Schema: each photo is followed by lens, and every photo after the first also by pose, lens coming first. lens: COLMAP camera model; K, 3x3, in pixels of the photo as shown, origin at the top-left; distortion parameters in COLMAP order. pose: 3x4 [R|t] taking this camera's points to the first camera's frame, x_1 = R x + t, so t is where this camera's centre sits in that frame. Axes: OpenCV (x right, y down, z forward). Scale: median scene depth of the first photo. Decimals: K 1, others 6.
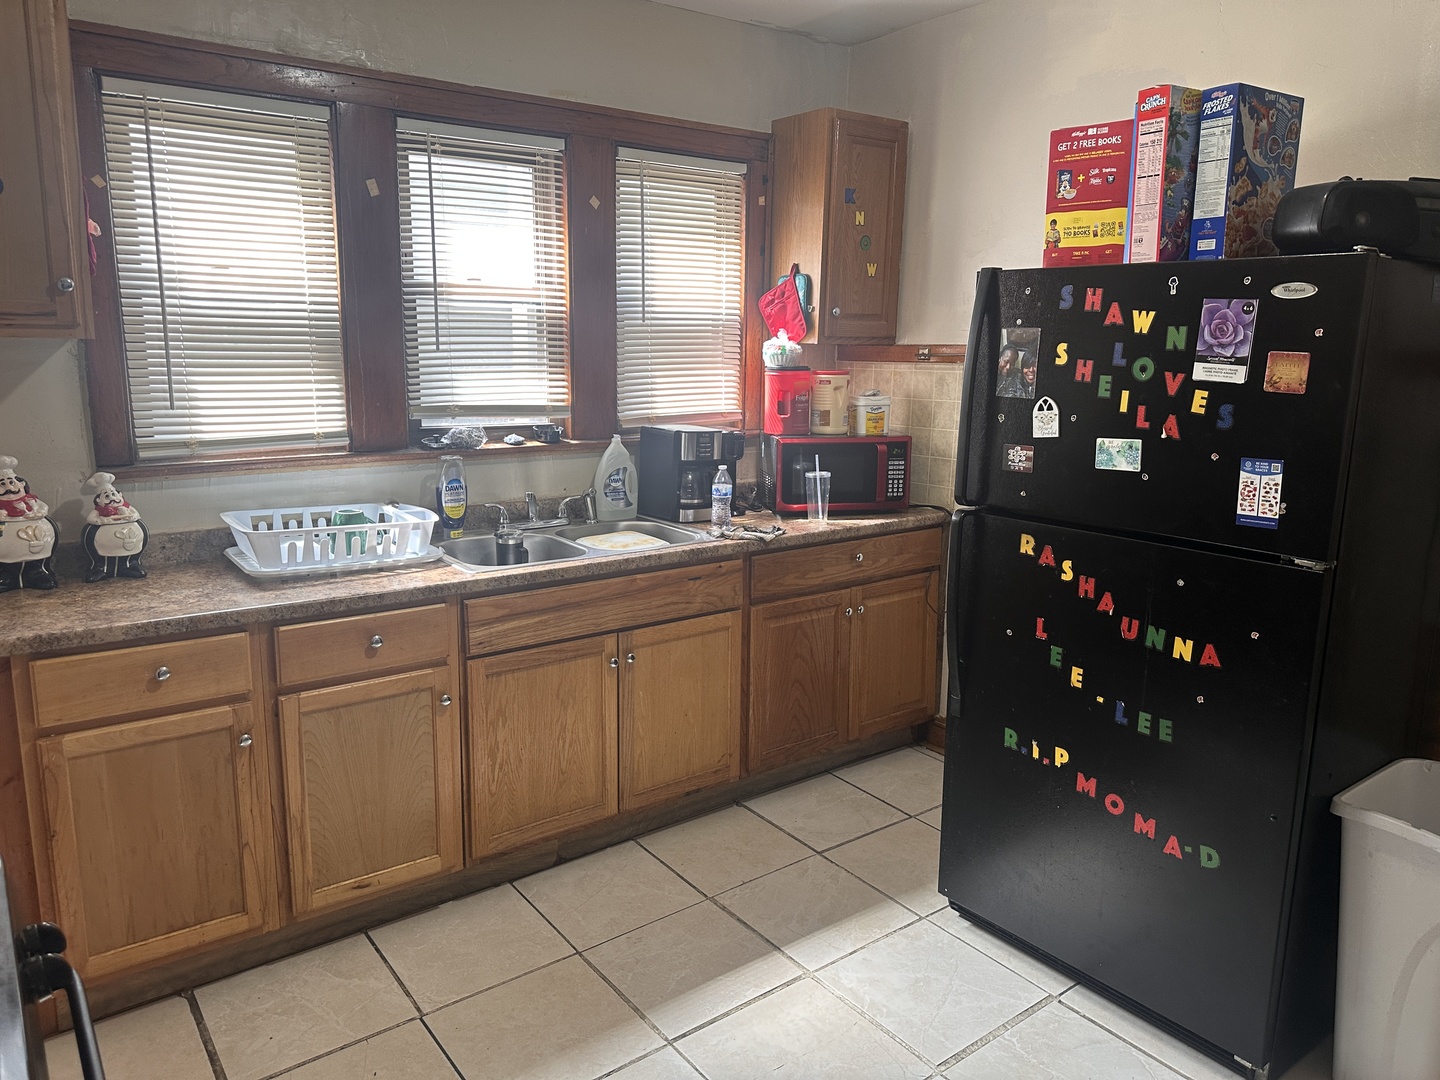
lens RADIAL K [[1003.3, 0, 722.1], [0, 1003.3, 536.6], [0, 0, 1]] dist [0.112718, -0.183626]
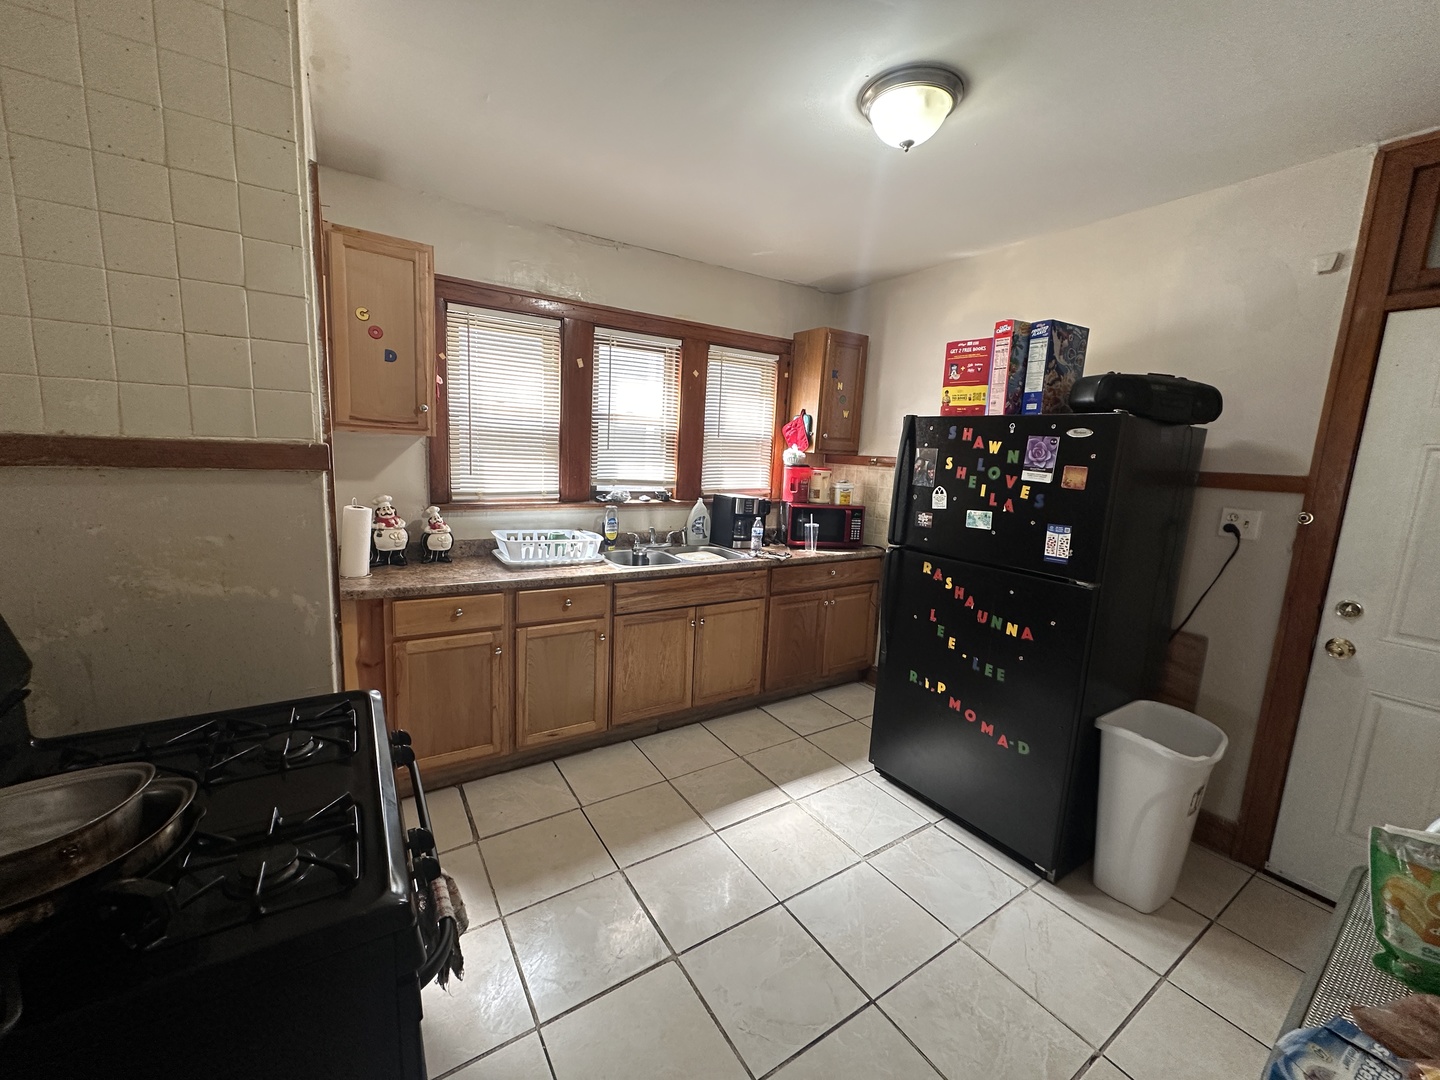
lens RADIAL K [[573.0, 0, 719.0], [0, 573.0, 538.1], [0, 0, 1]] dist [-0.002979, 0.000725]
pose [[0.996876, 0.046734, -0.063678, -0.003283], [-0.049280, 0.998022, -0.039027, 0.011923], [0.061729, 0.042044, 0.997207, -0.032988]]
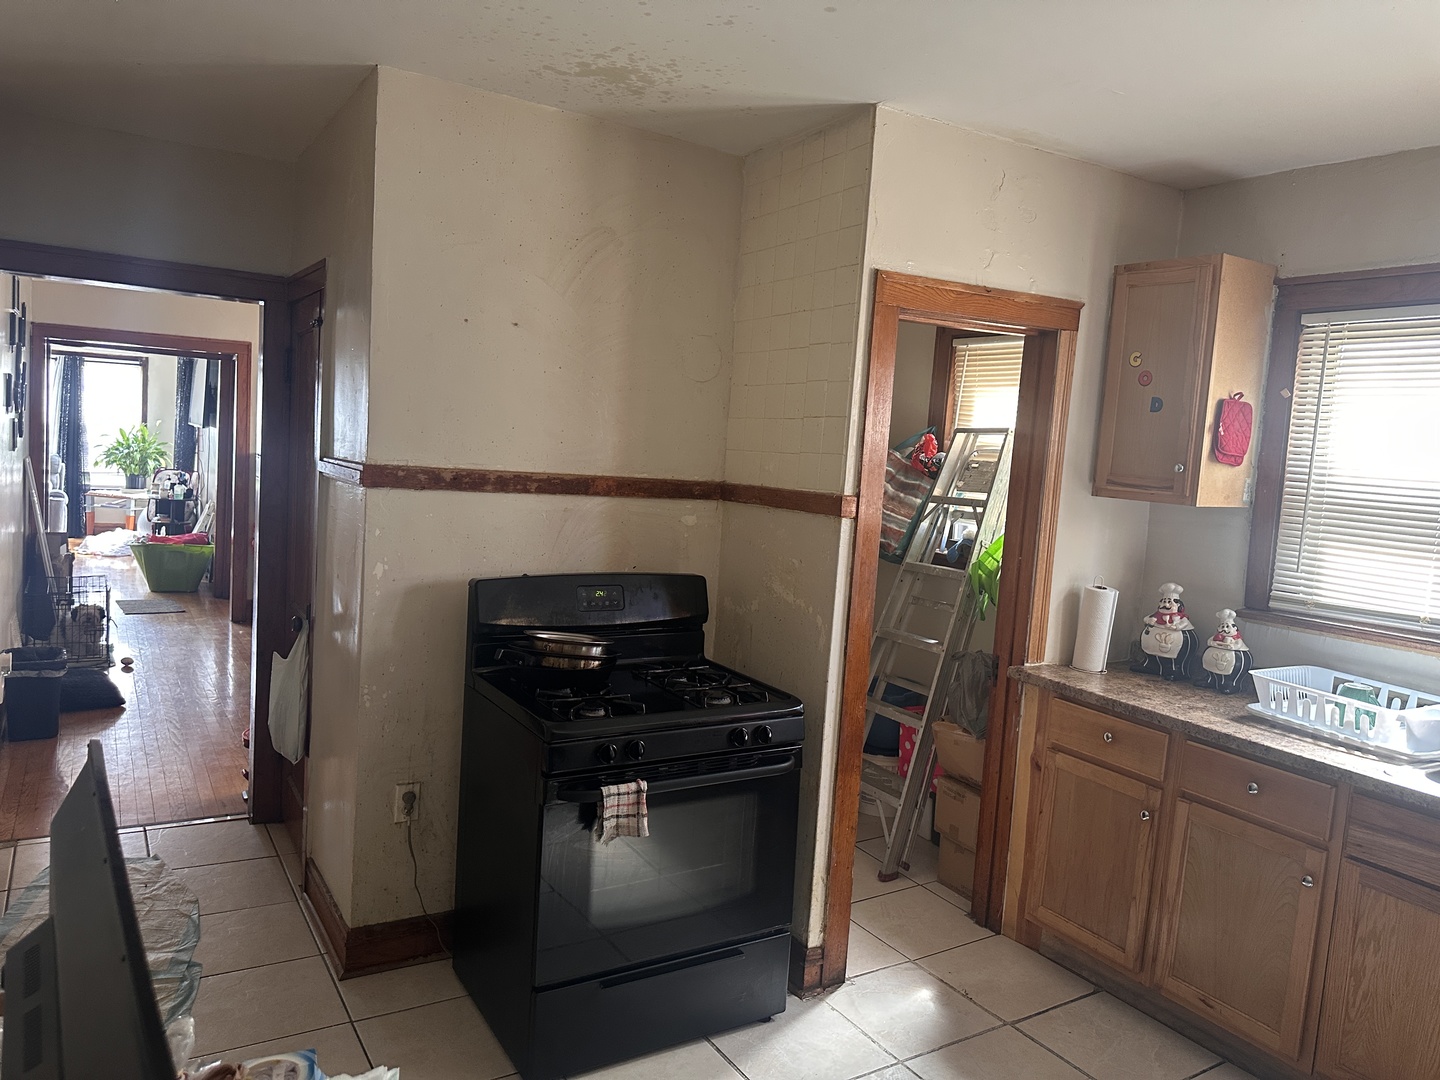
lens RADIAL K [[1005.1, 0, 713.9], [0, 1005.1, 531.2], [0, 0, 1]] dist [0.121755, -0.191352]
pose [[-0.096737, 0.064935, -0.993189, 0.735331], [-0.258761, 0.961916, 0.088094, -0.101660], [0.961085, 0.265521, -0.076251, 0.429678]]
